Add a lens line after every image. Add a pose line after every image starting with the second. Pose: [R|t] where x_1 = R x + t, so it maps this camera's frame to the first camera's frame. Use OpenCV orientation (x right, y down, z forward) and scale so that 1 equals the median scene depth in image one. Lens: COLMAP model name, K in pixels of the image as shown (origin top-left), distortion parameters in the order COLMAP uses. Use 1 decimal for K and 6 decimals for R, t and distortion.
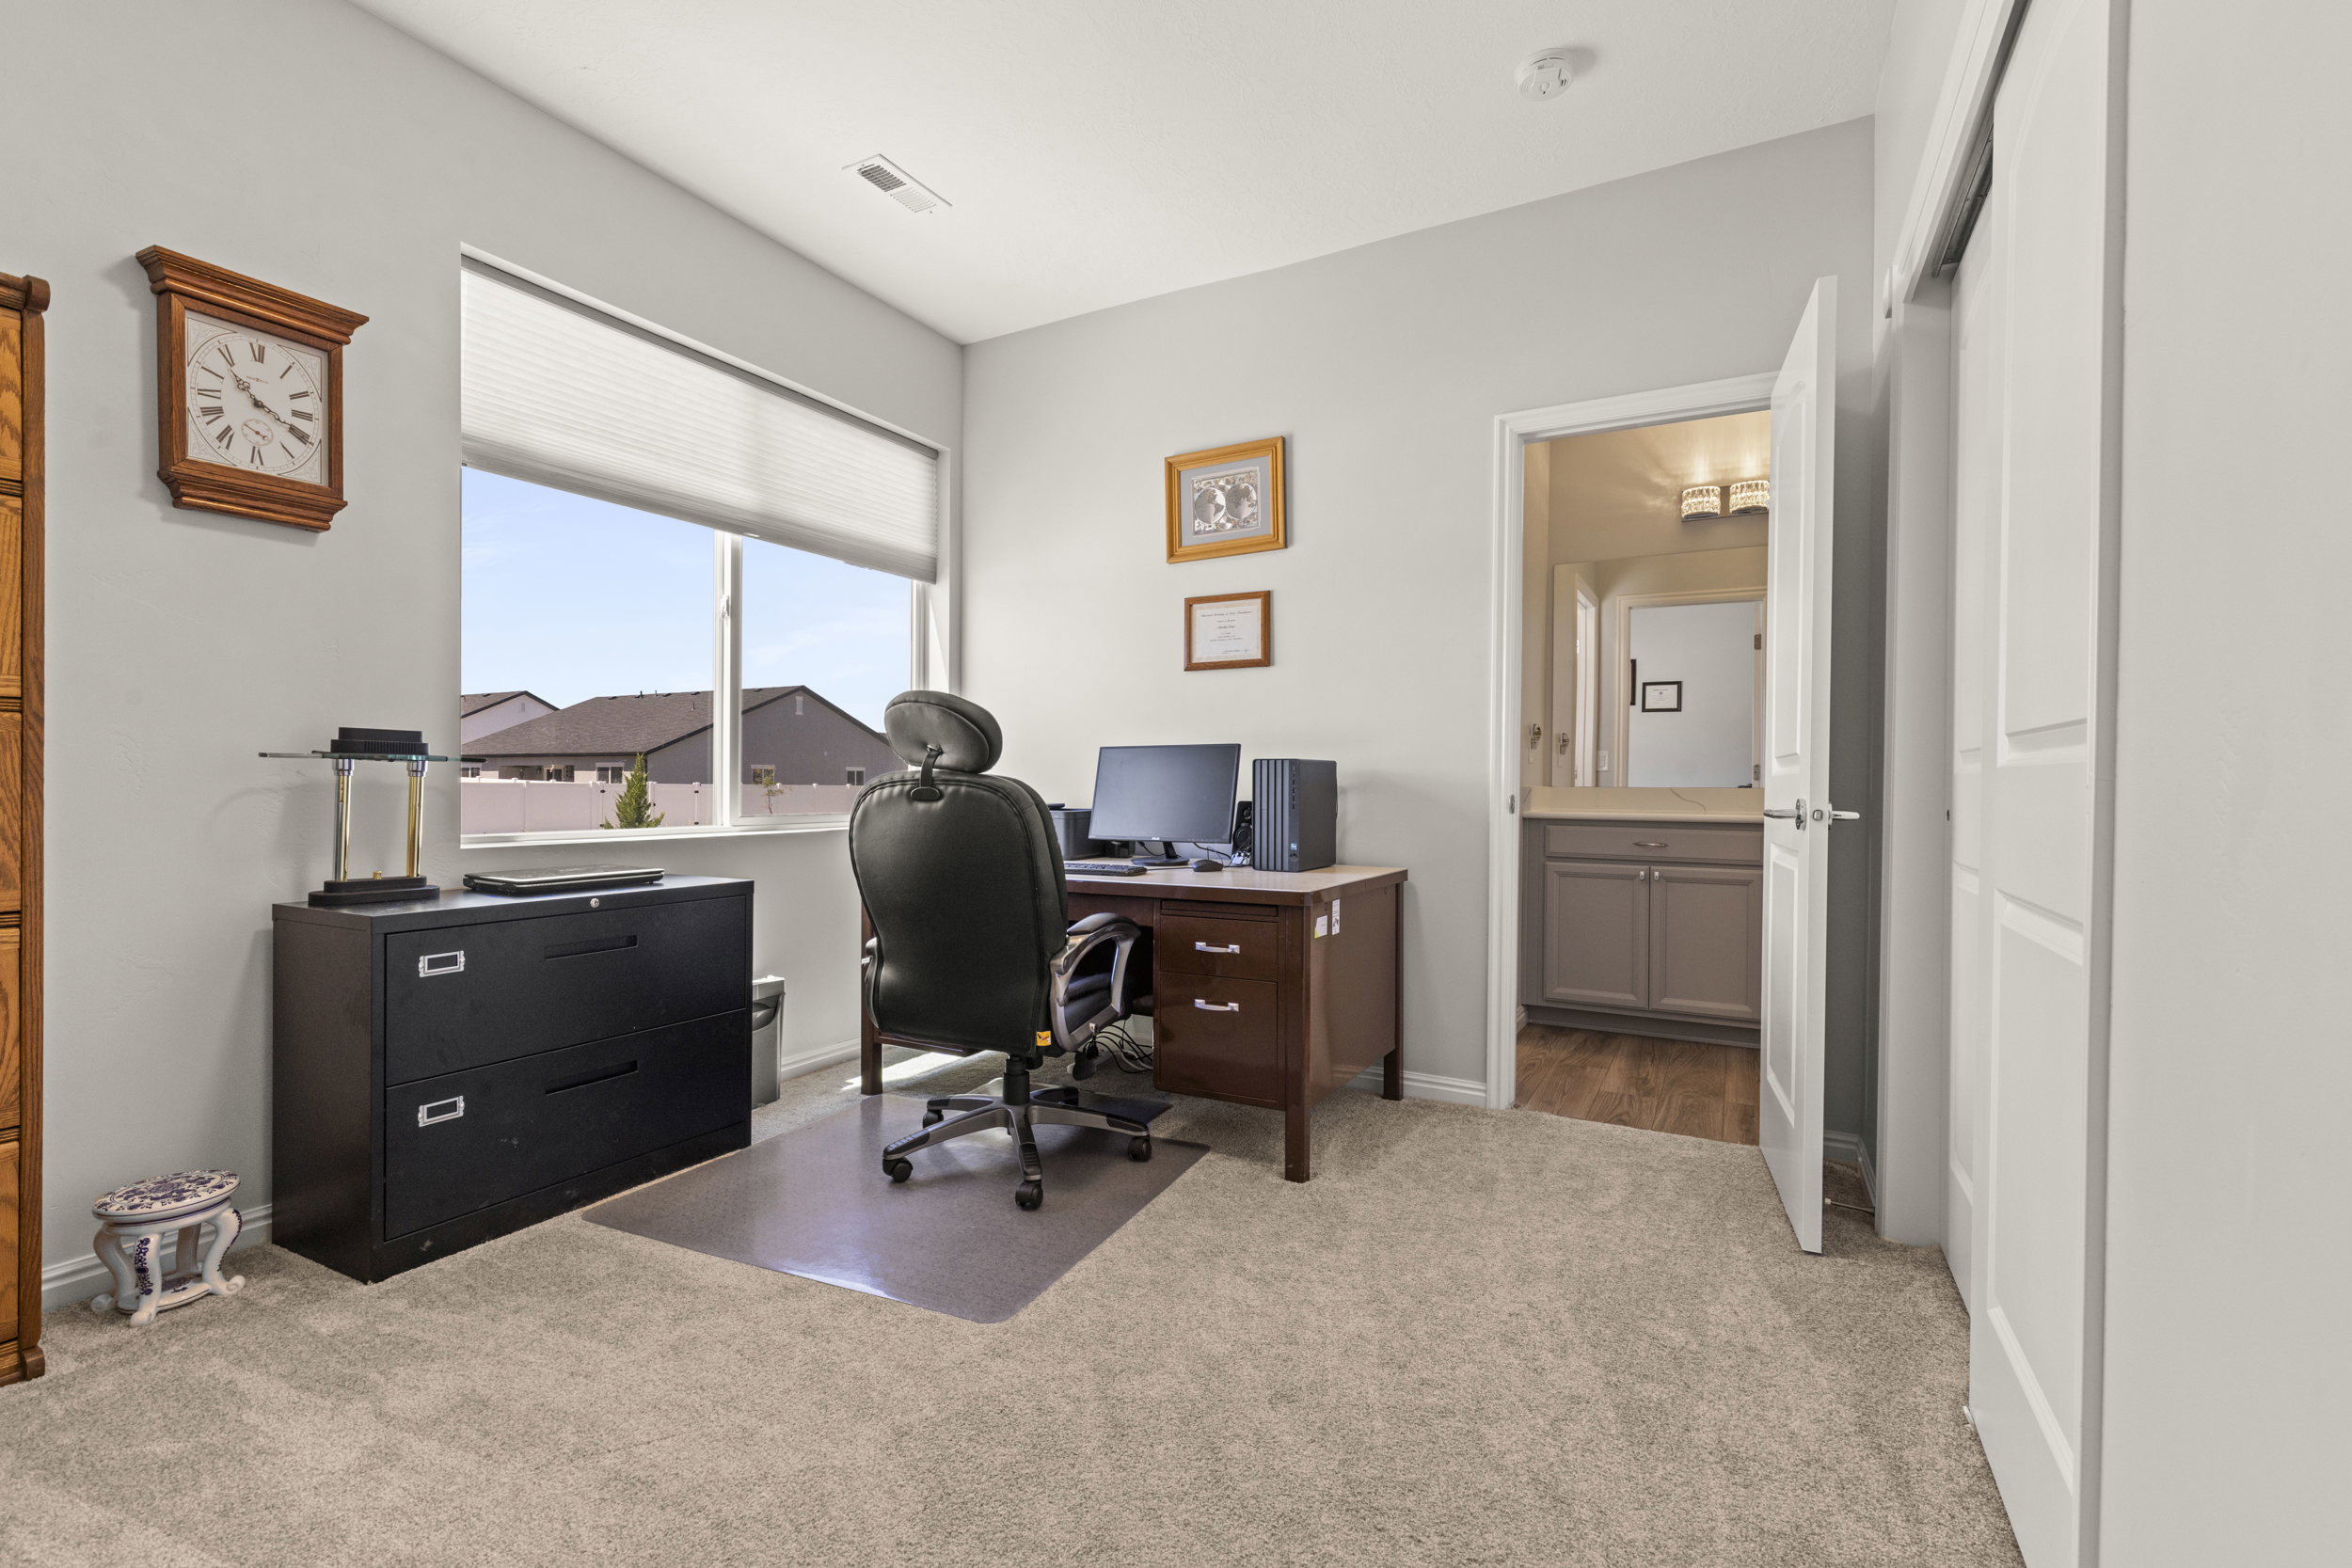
lens RADIAL K [[1044.0, 0, 1178.5], [0, 1044.0, 784.0], [0, 0, 1]] dist [0.006314, -0.000996]
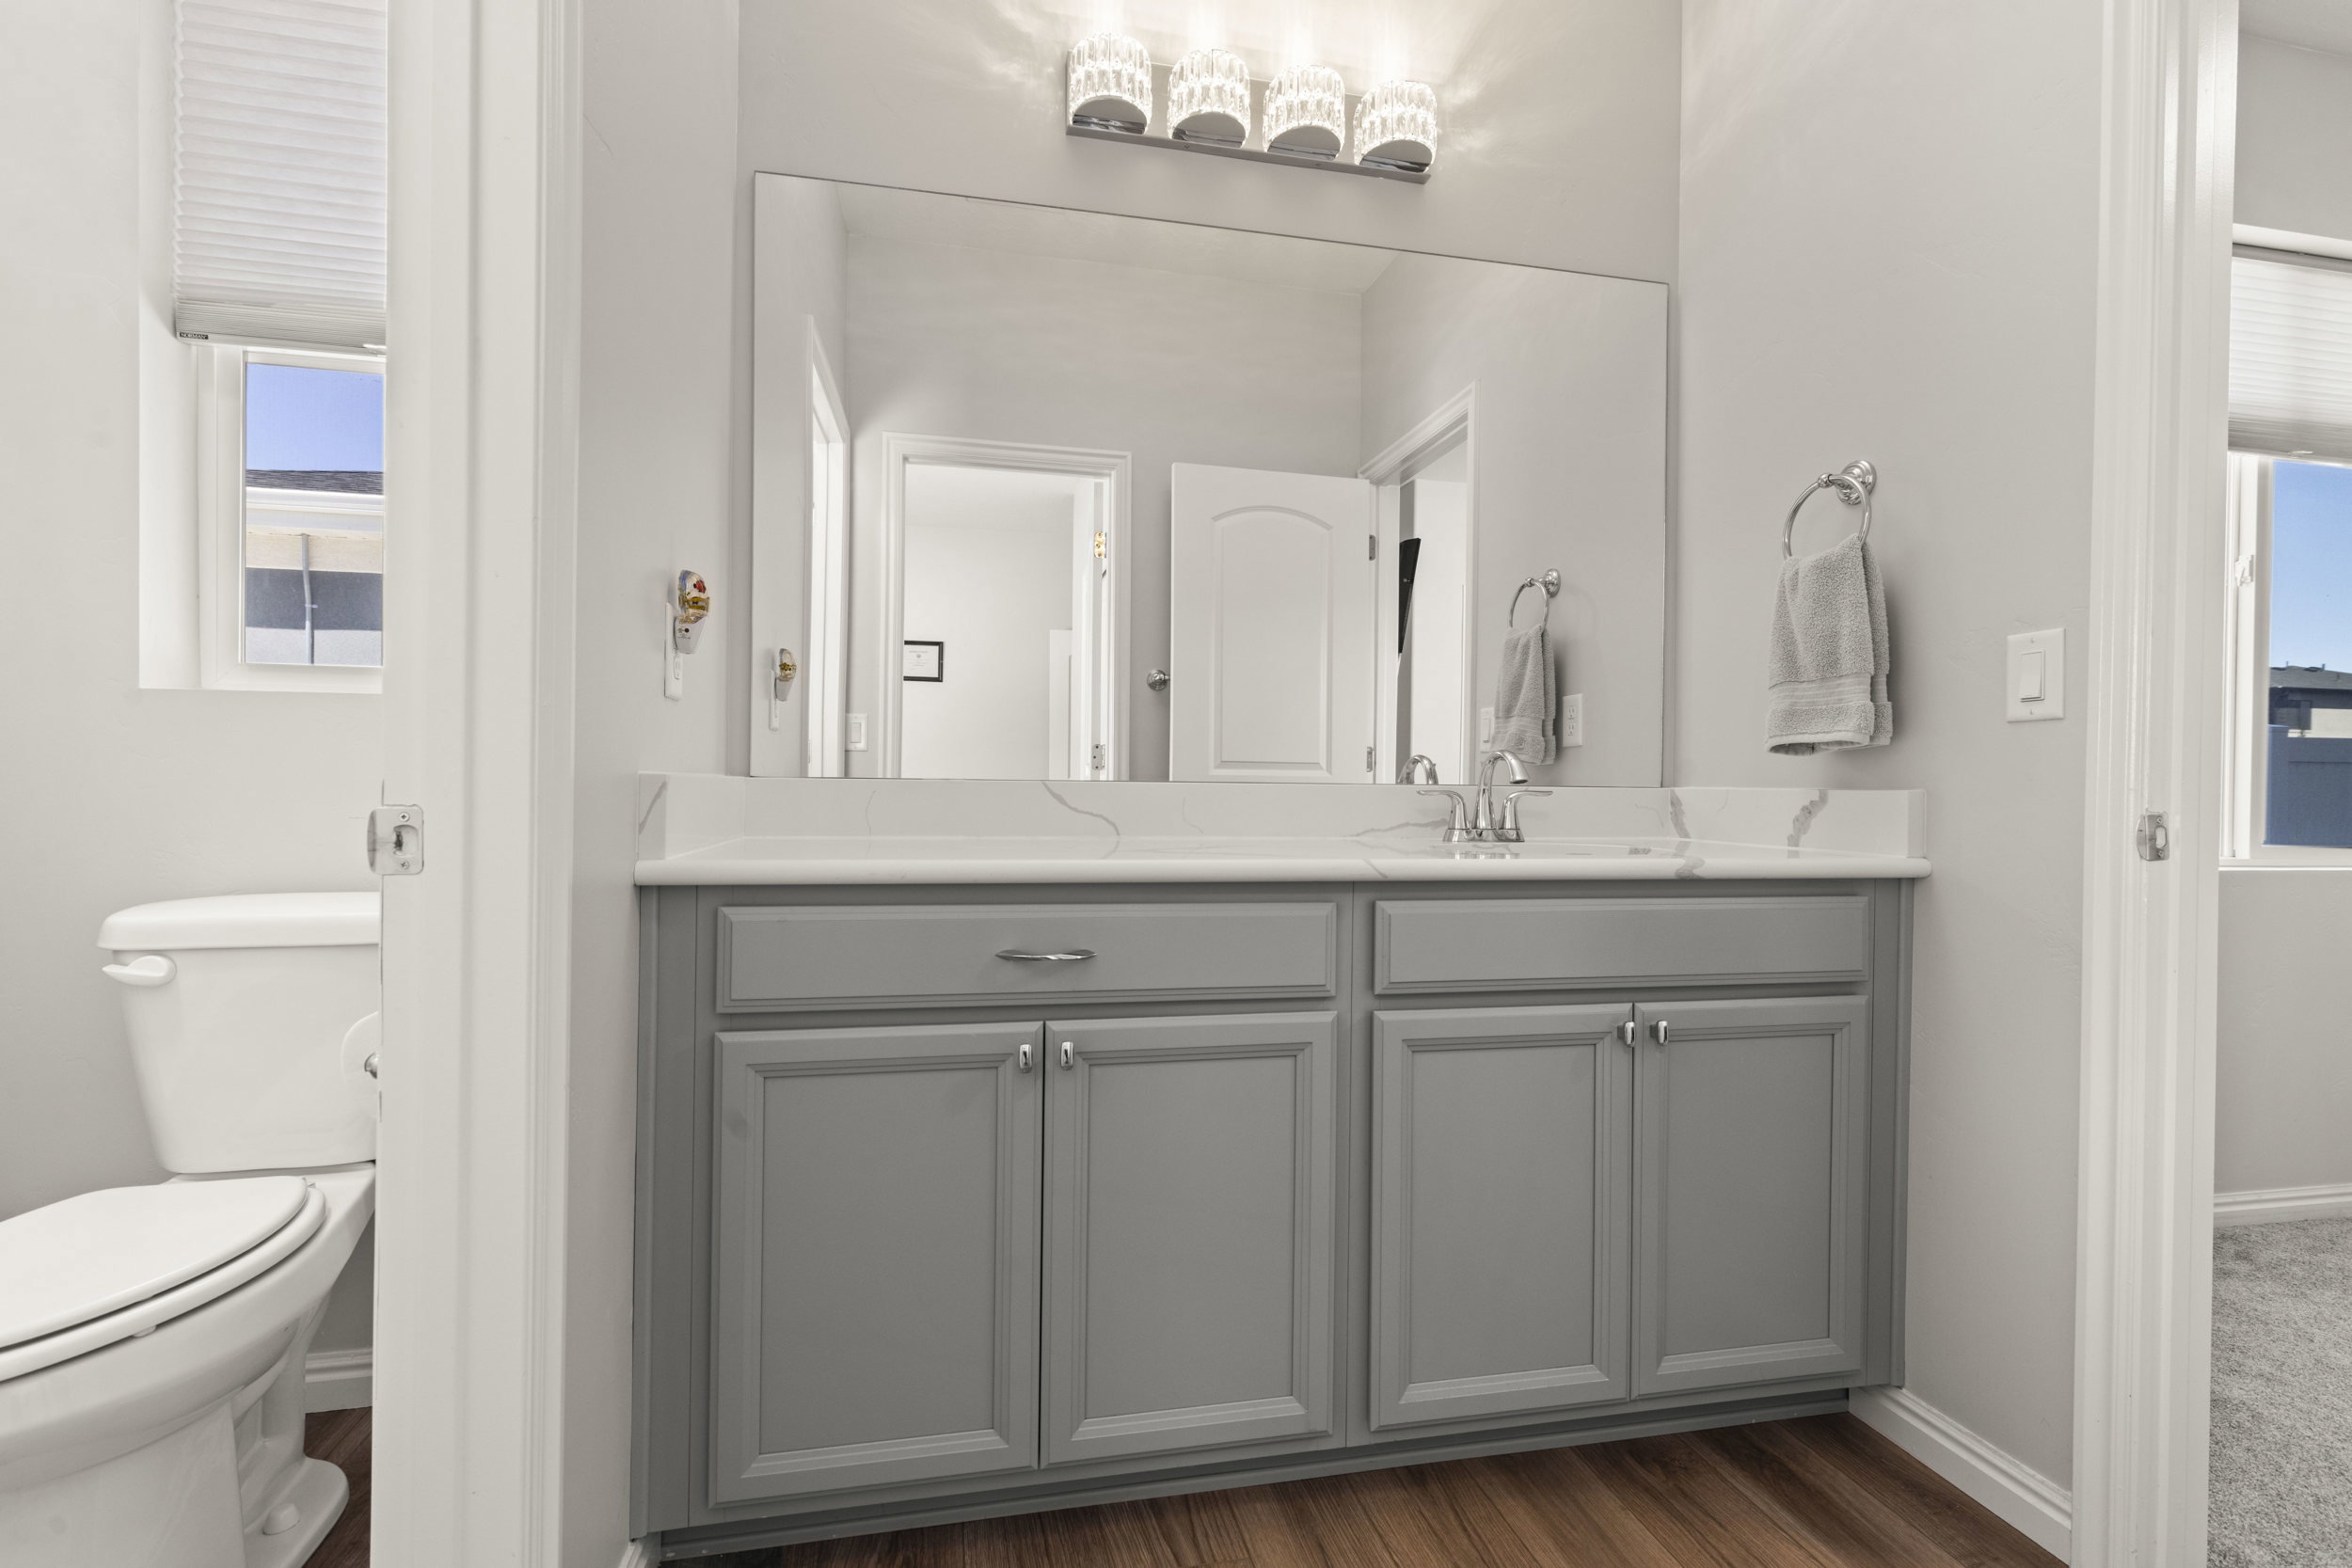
lens RADIAL K [[1017.6, 0, 1165.2], [0, 1017.6, 789.2], [0, 0, 1]] dist [0.013425, 0.000019]
pose [[0.762133, -0.003462, 0.647411, 0.246814], [-0.003576, 0.999948, 0.009558, 0.003370], [-0.647410, -0.009600, 0.762081, 0.659297]]
